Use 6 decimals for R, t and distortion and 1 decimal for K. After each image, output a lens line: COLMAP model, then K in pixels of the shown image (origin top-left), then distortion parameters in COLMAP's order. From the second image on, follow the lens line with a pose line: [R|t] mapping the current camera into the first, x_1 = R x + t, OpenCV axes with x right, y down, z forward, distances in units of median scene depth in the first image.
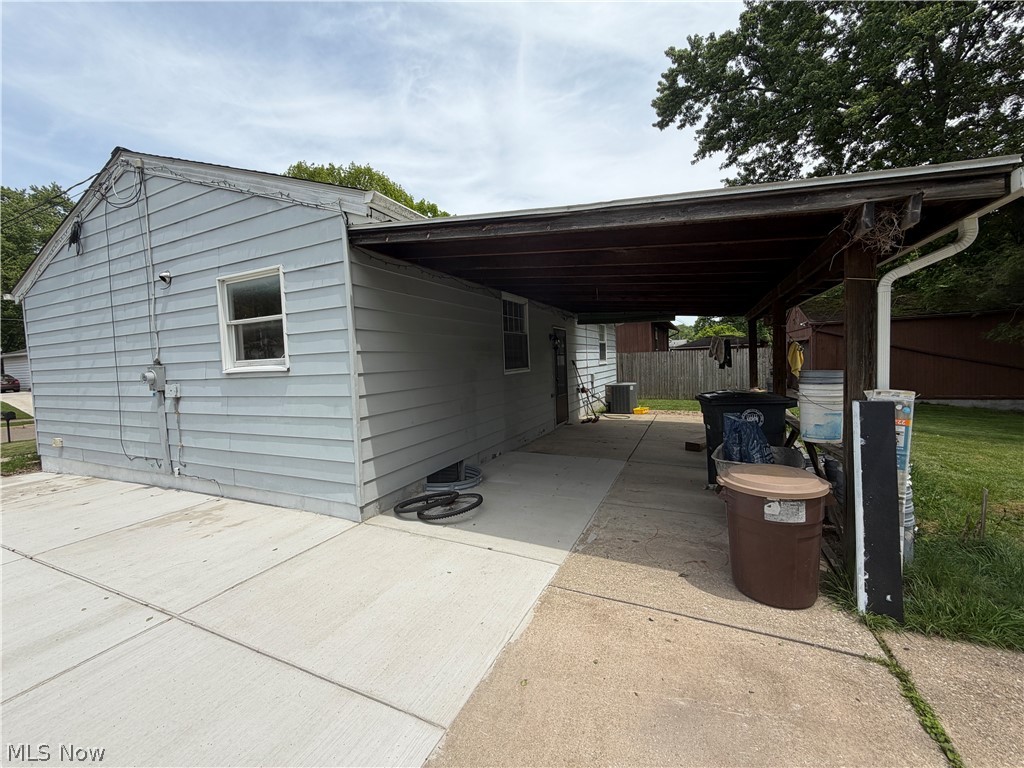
lens RADIAL K [[409.2, 0, 508.9], [0, 409.2, 380.5], [0, 0, 1]] dist [-0.003017, 0.000770]
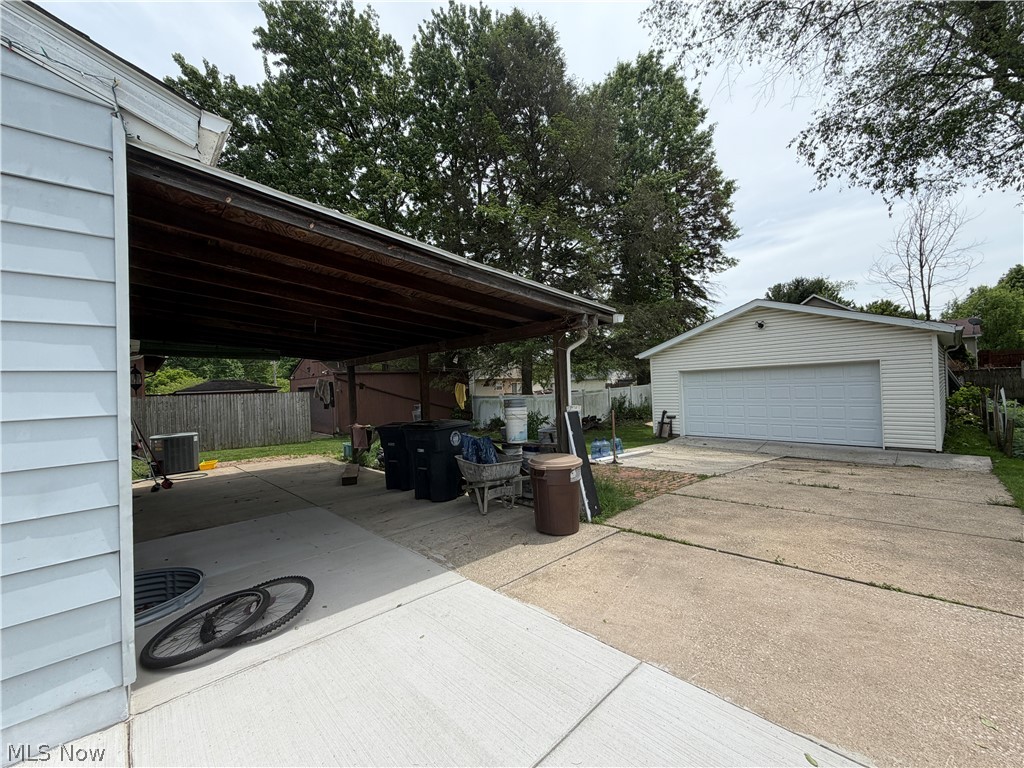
lens RADIAL K [[409.2, 0, 508.0], [0, 409.2, 382.1], [0, 0, 1]] dist [-0.003017, 0.000770]
pose [[0.366625, 0.034085, 0.929744, -0.755368], [0.071672, 0.995324, -0.064752, 0.011197], [-0.927604, 0.090377, 0.362468, 0.412335]]
